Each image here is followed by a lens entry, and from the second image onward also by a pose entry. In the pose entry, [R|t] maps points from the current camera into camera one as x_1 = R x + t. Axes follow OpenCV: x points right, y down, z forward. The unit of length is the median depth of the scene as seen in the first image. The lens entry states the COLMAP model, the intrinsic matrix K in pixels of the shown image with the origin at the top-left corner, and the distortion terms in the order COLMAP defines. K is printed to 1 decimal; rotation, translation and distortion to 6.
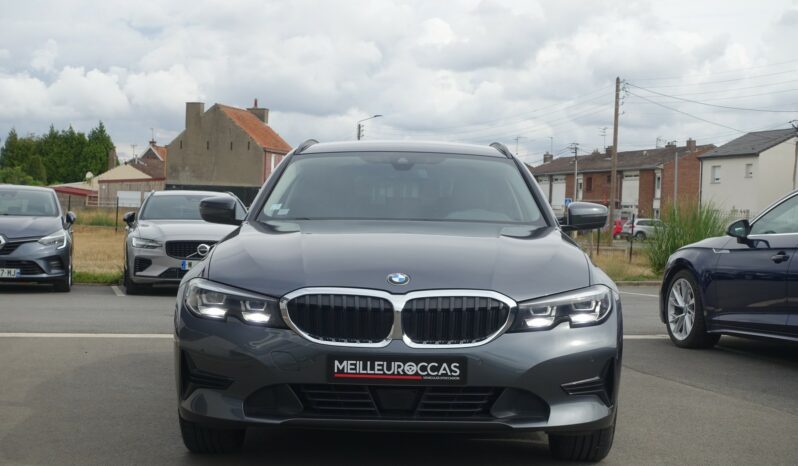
lens RADIAL K [[1309.8, 0, 399.0], [0, 1309.8, 233.0], [0, 0, 1]] dist [-0.012729, -0.035528]
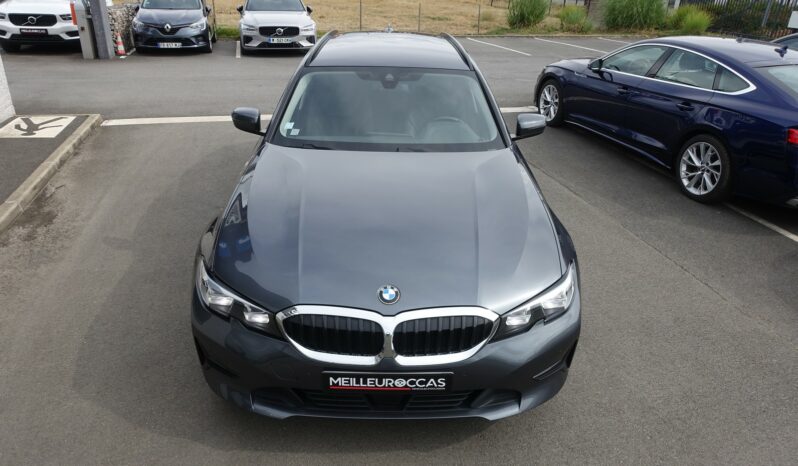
lens RADIAL K [[552.3, 0, 399.0], [0, 552.3, 233.0], [0, 0, 1]] dist [-0.003018, -0.000184]
pose [[0.999663, -0.003921, 0.025679, -0.003363], [-0.006969, 0.911833, 0.410501, -0.189972], [-0.025024, -0.410542, 0.911498, 0.617393]]
